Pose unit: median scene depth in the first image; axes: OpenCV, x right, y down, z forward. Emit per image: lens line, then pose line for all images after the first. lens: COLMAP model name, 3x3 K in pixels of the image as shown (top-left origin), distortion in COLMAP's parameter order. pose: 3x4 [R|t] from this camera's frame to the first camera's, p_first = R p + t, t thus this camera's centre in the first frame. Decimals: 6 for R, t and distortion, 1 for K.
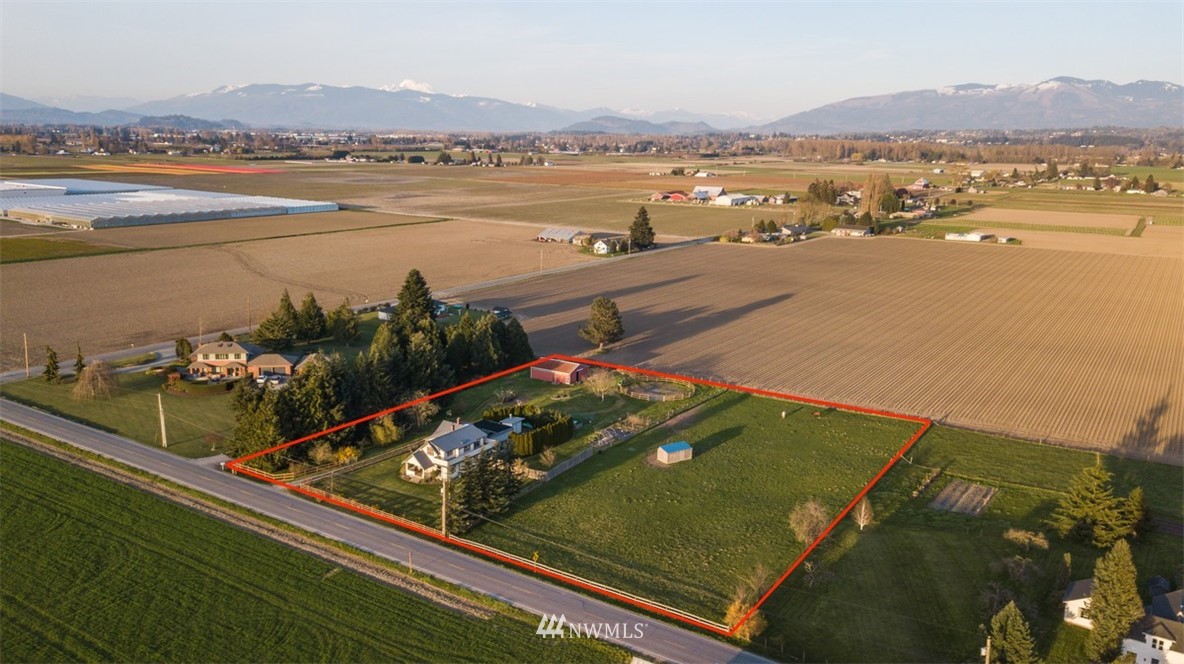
lens RADIAL K [[901.4, 0, 589.1], [0, 901.4, 330.6], [0, 0, 1]] dist [0.025844, -0.011995]
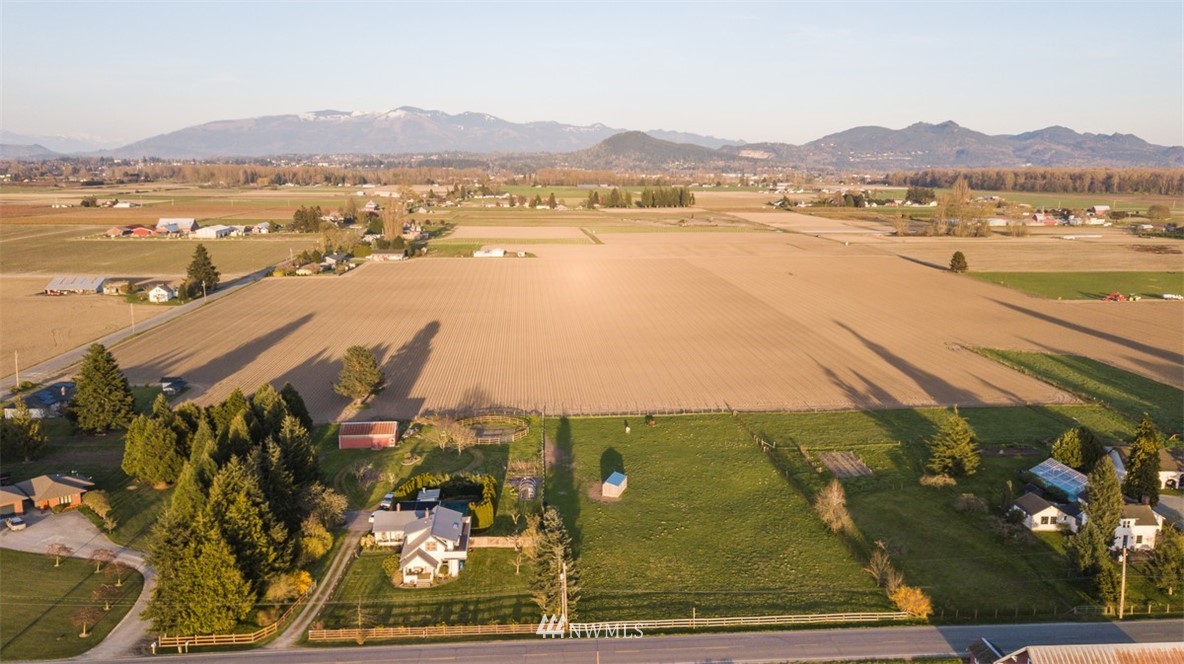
lens RADIAL K [[901.4, 0, 590.6], [0, 901.4, 334.7], [0, 0, 1]] dist [0.025844, -0.011995]
pose [[0.788331, -0.125795, 0.602254, -0.103101], [0.138394, 0.990045, 0.025642, -0.011649], [-0.599484, 0.063134, 0.797893, 0.044615]]
